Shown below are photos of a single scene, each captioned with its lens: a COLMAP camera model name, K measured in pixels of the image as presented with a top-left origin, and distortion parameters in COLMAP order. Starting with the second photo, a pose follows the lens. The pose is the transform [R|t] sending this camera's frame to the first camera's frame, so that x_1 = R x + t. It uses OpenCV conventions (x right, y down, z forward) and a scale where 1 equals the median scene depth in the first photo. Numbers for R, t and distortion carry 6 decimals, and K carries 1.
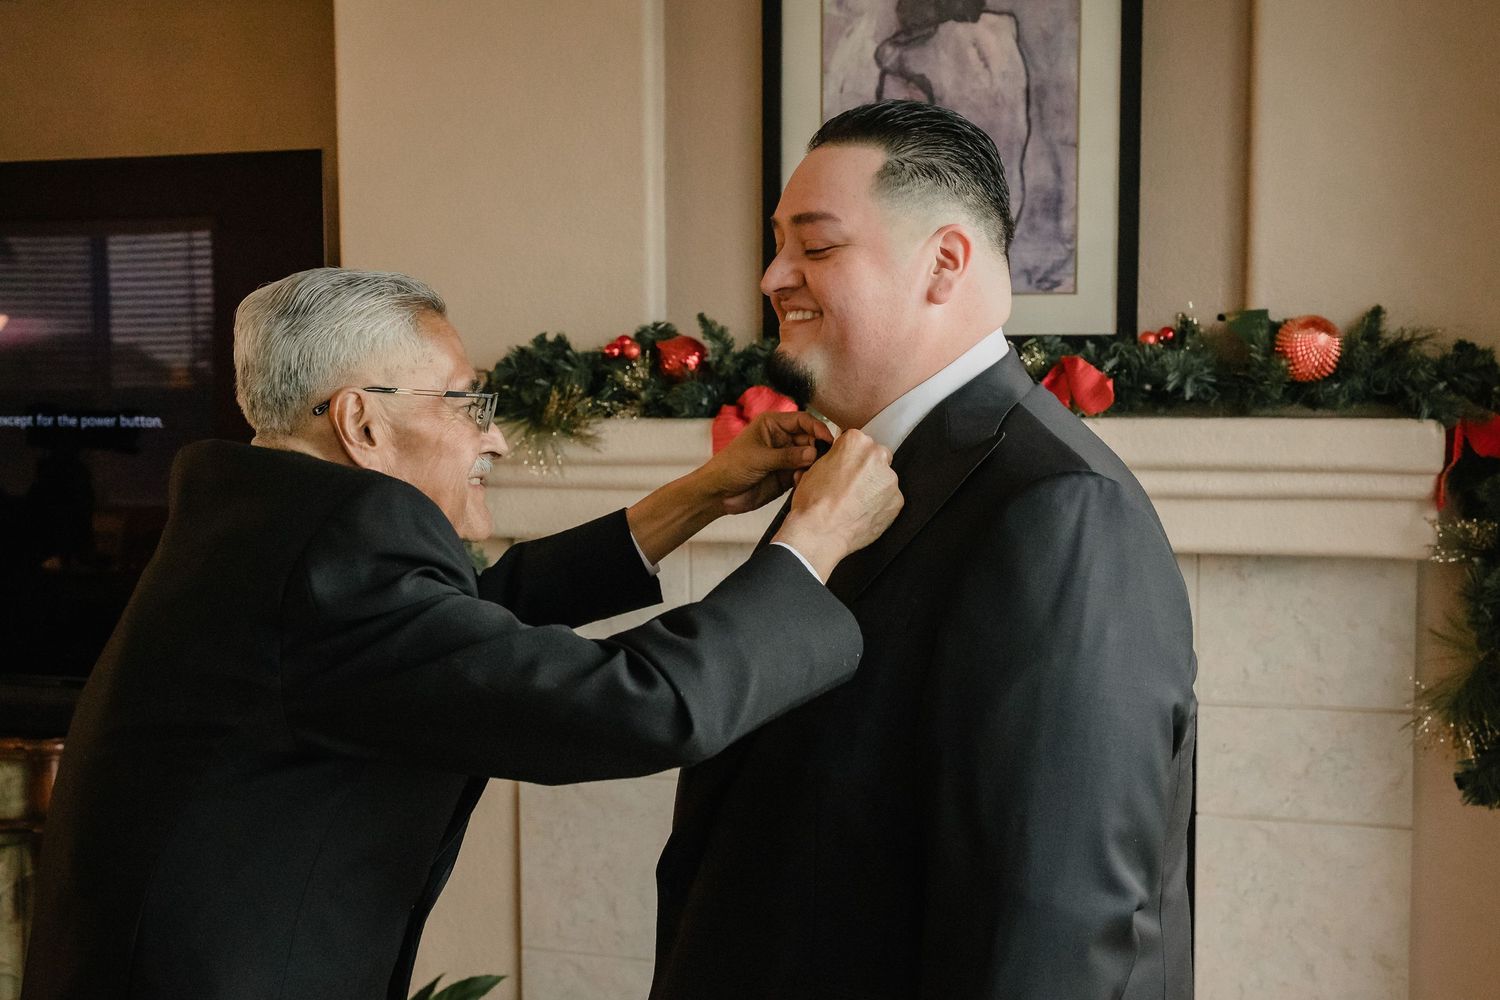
lens RADIAL K [[1543.1, 0, 797.9], [0, 1543.1, 466.0], [0, 0, 1]] dist [-0.000154, -0.006948]
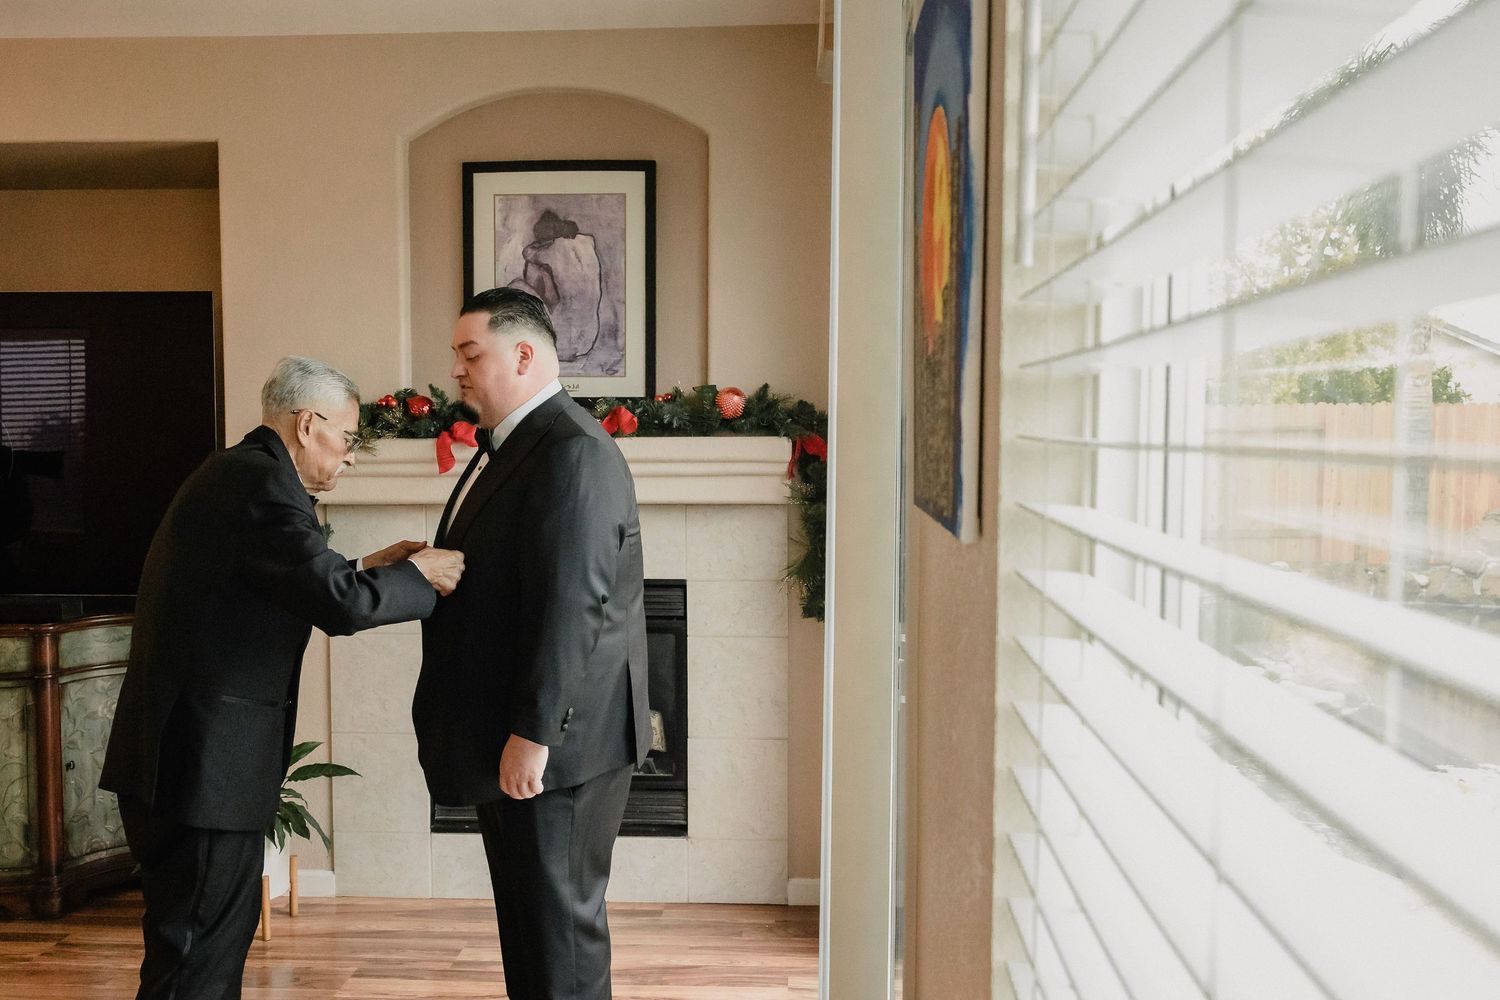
lens RADIAL K [[1147.5, 0, 750.0], [0, 1147.5, 500.0], [0, 0, 1]] dist [-0.006274, -0.005997]
pose [[0.979758, -0.004843, 0.200128, 0.041047], [0.009812, 0.999668, -0.023843, 0.084337], [-0.199946, 0.025324, 0.979480, -0.477682]]
